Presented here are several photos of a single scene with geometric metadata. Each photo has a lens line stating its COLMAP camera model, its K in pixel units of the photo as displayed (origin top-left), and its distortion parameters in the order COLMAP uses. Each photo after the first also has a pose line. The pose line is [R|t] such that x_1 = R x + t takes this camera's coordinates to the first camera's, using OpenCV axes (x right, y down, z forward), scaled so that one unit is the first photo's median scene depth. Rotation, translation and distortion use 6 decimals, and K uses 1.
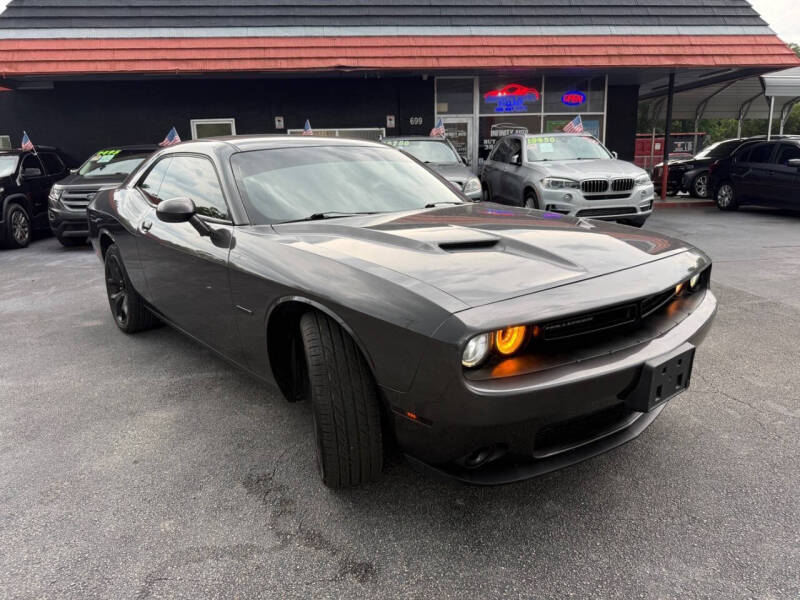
lens RADIAL K [[566.4, 0, 395.9], [0, 566.4, 305.9], [0, 0, 1]] dist [0.027328, -0.042305]
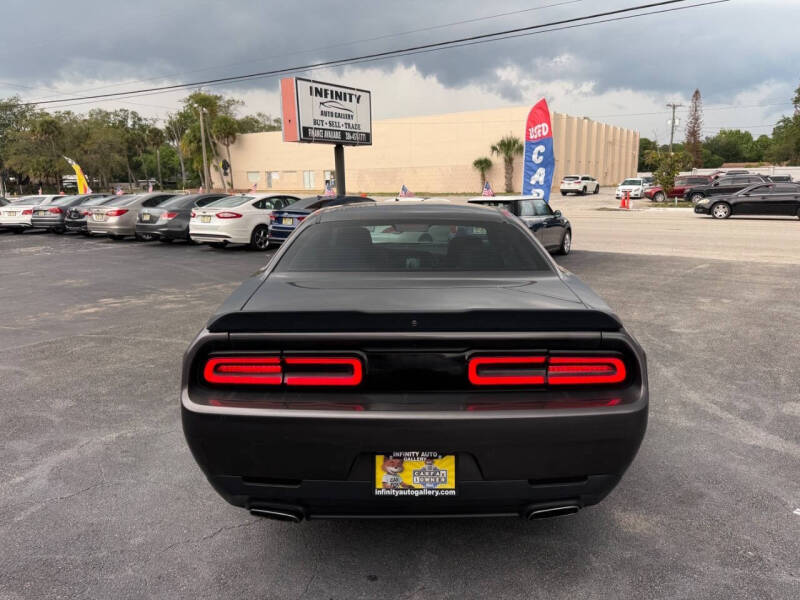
lens RADIAL K [[559.0, 0, 406.7], [0, 559.0, 305.4], [0, 0, 1]] dist [0.064197, -0.088705]
pose [[-0.769423, -0.098512, 0.631098, -0.369402], [0.184676, 0.911528, 0.367440, -0.215580], [-0.611460, 0.399265, -0.683157, 0.762435]]
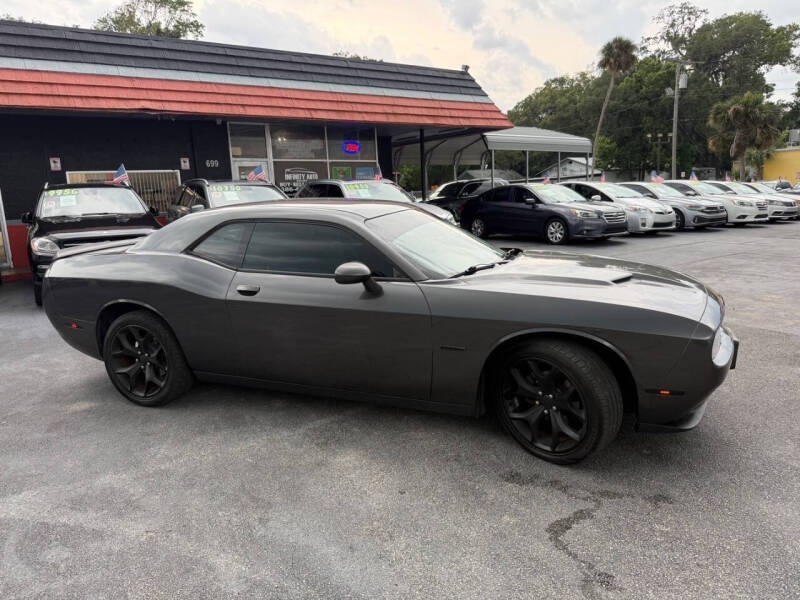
lens RADIAL K [[566.5, 0, 397.5], [0, 566.5, 302.4], [0, 0, 1]] dist [0.021725, -0.034112]
pose [[0.871386, -0.101700, 0.479942, -0.274082], [0.131286, 0.990938, -0.028384, -0.020997], [-0.472706, 0.087743, 0.876841, -0.009063]]
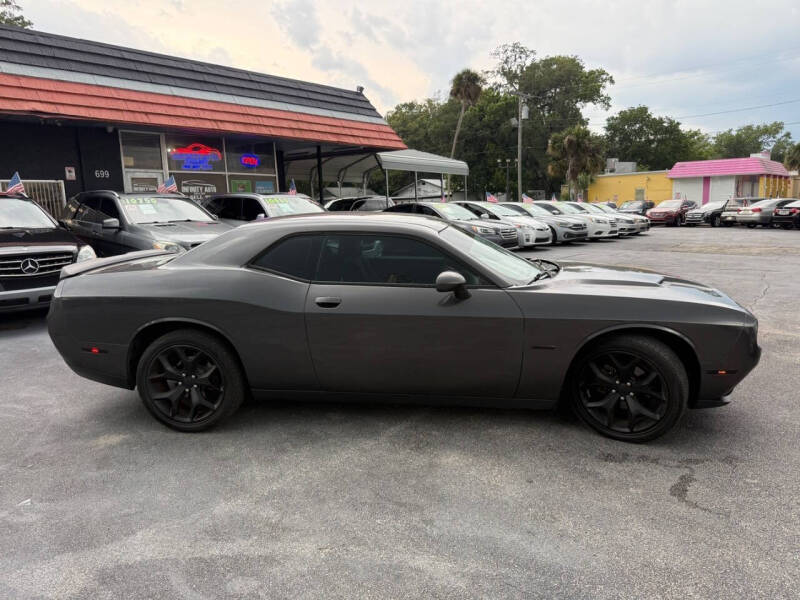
lens RADIAL K [[564.7, 0, 405.6], [0, 564.7, 300.1], [0, 0, 1]] dist [0.024689, -0.037656]
pose [[0.706066, -0.111694, 0.699282, -0.413395], [0.174260, 0.984522, -0.018696, -0.039421], [-0.686371, 0.135058, 0.714601, 0.069622]]
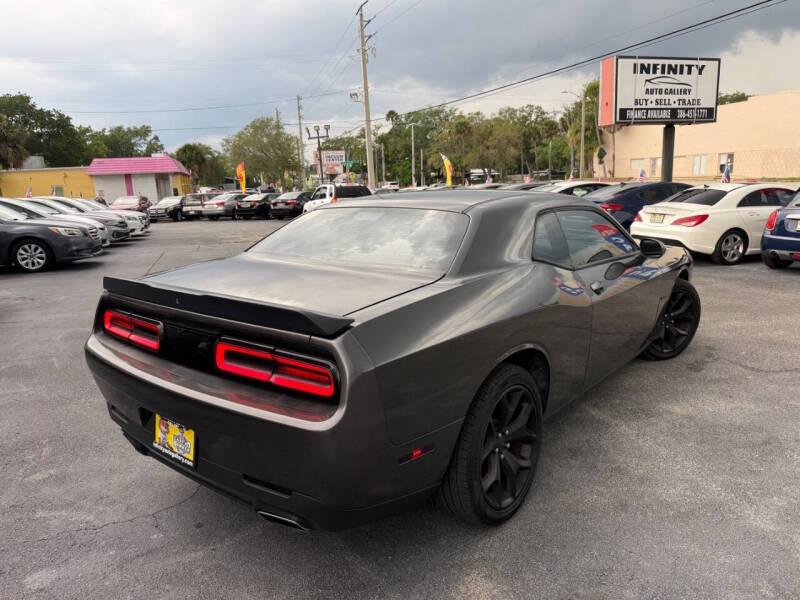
lens RADIAL K [[566.5, 0, 397.5], [0, 566.5, 302.4], [0, 0, 1]] dist [0.021725, -0.034112]
pose [[-0.202156, -0.169134, 0.964638, -0.485901], [0.271283, 0.936761, 0.221098, -0.156808], [-0.941031, 0.306386, -0.143489, 0.562901]]
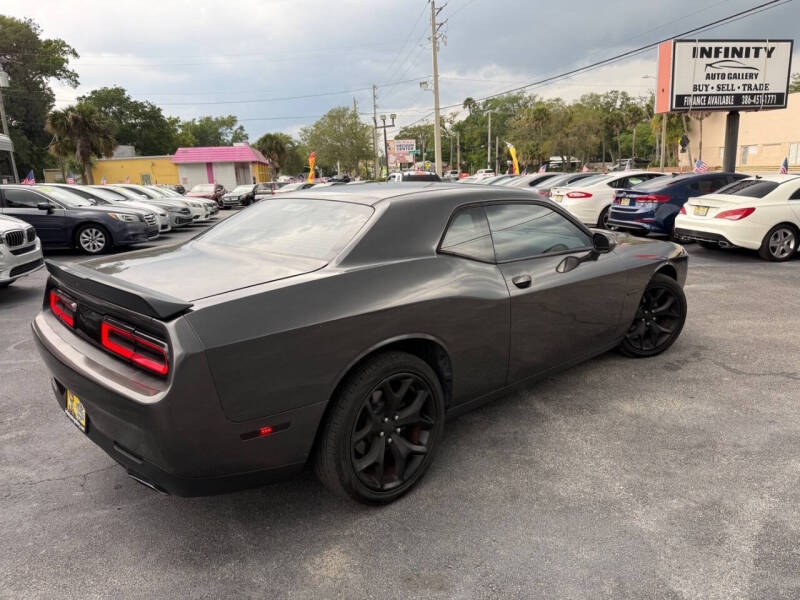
lens RADIAL K [[567.3, 0, 404.7], [0, 567.3, 298.1], [0, 0, 1]] dist [0.015362, -0.023277]
pose [[-0.080866, -0.184969, 0.979412, -0.511943], [0.269999, 0.941826, 0.200163, -0.135085], [-0.959459, 0.280626, -0.026220, 0.476689]]
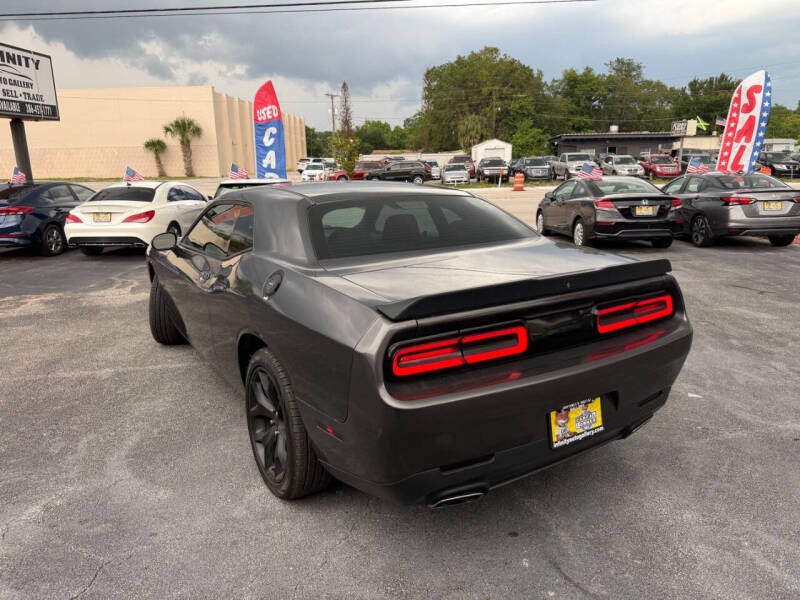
lens RADIAL K [[567.3, 0, 404.7], [0, 567.3, 298.1], [0, 0, 1]] dist [0.015362, -0.023277]
pose [[-0.990296, 0.013080, 0.138357, -0.200124], [0.074858, 0.888996, 0.451755, -0.238892], [-0.117090, 0.457728, -0.881348, 0.839006]]
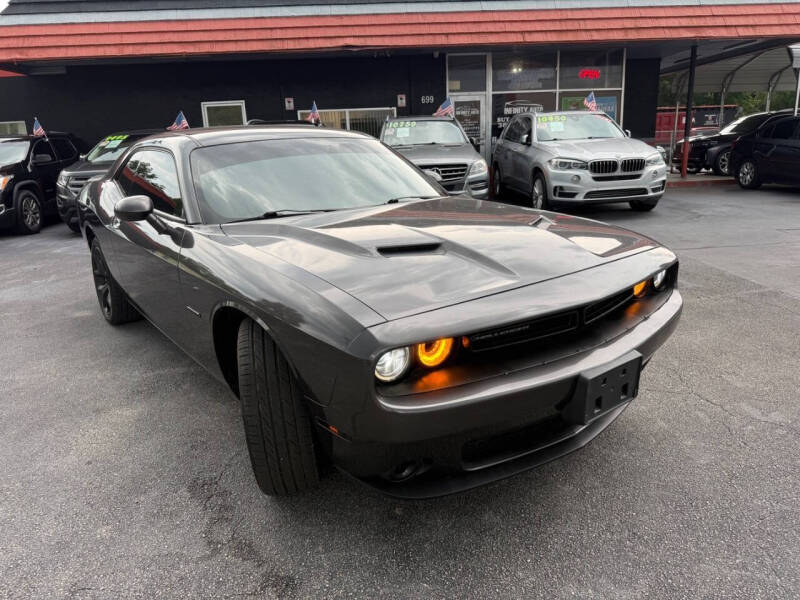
lens RADIAL K [[566.5, 0, 397.5], [0, 566.5, 302.4], [0, 0, 1]] dist [0.021725, -0.034112]
pose [[0.999112, -0.000986, -0.042121, 0.036872], [0.002380, 0.999451, 0.033050, -0.011685], [0.042065, -0.033121, 0.998566, 0.007649]]
